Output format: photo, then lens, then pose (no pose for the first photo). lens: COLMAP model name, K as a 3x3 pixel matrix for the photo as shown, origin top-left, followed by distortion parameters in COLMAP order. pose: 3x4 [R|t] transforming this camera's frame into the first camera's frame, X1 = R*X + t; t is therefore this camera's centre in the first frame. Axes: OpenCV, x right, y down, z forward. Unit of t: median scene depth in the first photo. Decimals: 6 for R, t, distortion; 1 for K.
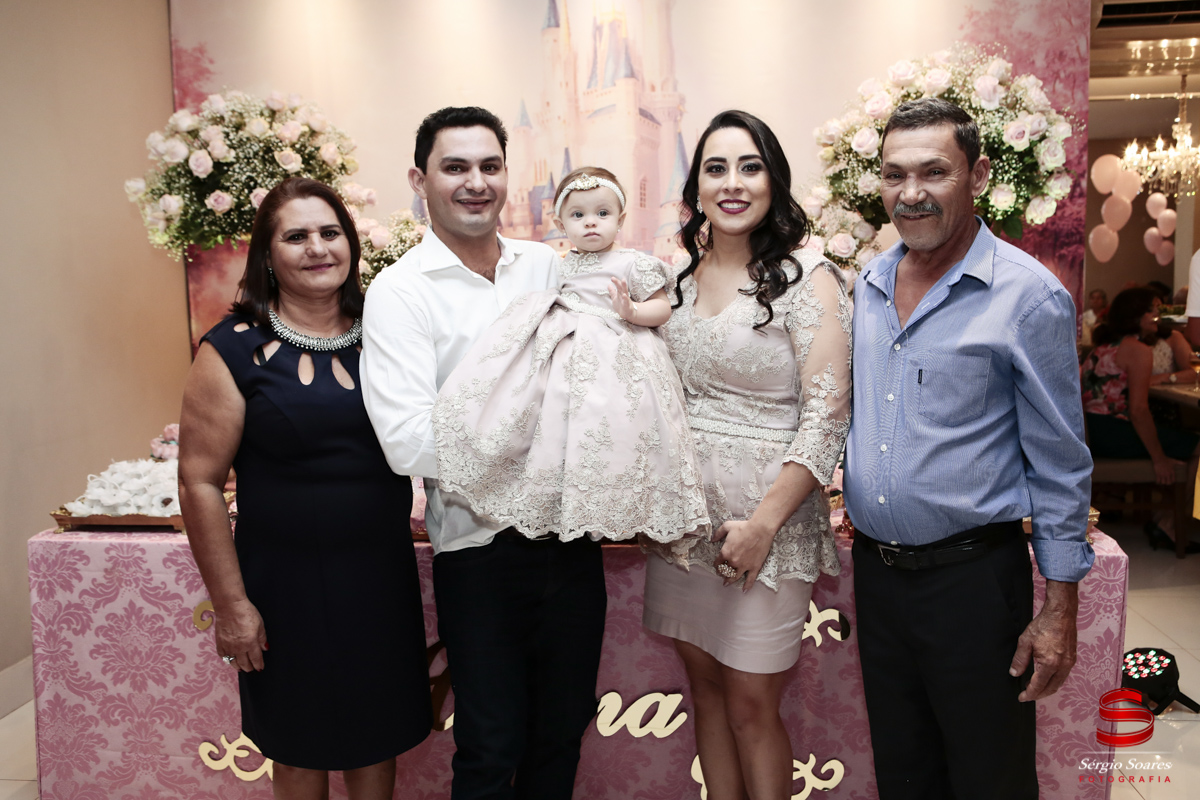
lens RADIAL K [[1051.3, 0, 617.4], [0, 1051.3, 386.1], [0, 0, 1]] dist [-0.067334, 0.028258]
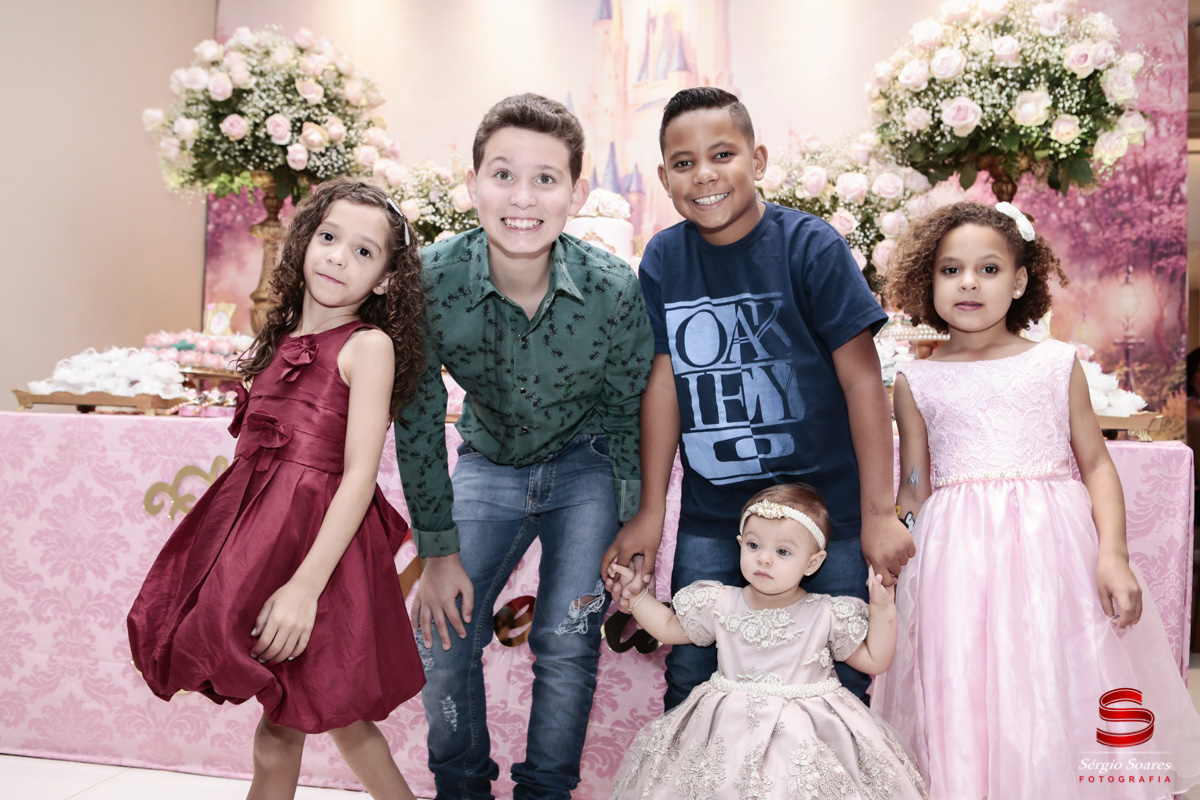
lens RADIAL K [[1178.3, 0, 611.3], [0, 1178.3, 402.7], [0, 0, 1]] dist [-0.037490, 0.000000]
pose [[0.994938, 0.045699, -0.089494, 0.073106], [-0.059794, 0.985016, -0.161767, 0.228056], [0.080760, 0.166299, 0.982763, 0.002812]]
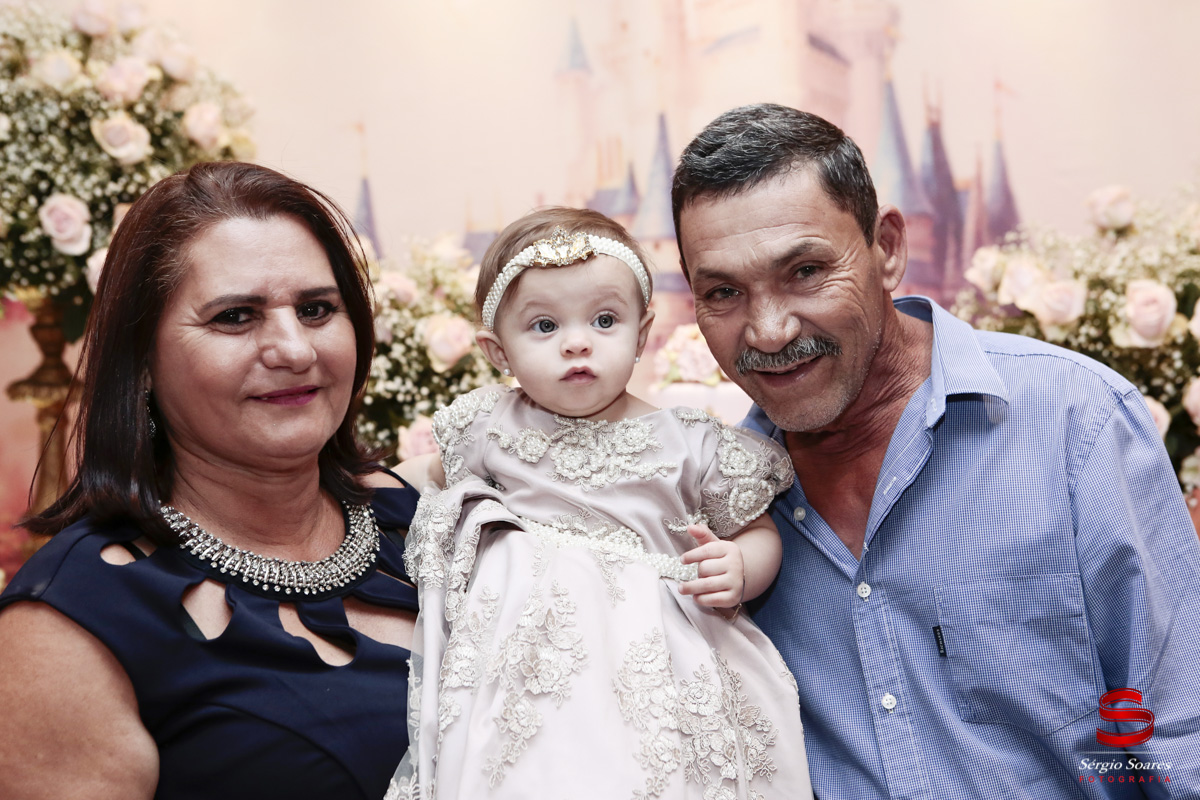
lens RADIAL K [[1904.3, 0, 603.0], [0, 1904.3, 394.9], [0, 0, 1]] dist [0.071158, 0.000000]
pose [[0.999612, -0.006088, -0.027186, -0.068867], [0.003871, 0.996719, -0.080851, -0.025290], [0.027589, 0.080715, 0.996355, 0.130797]]
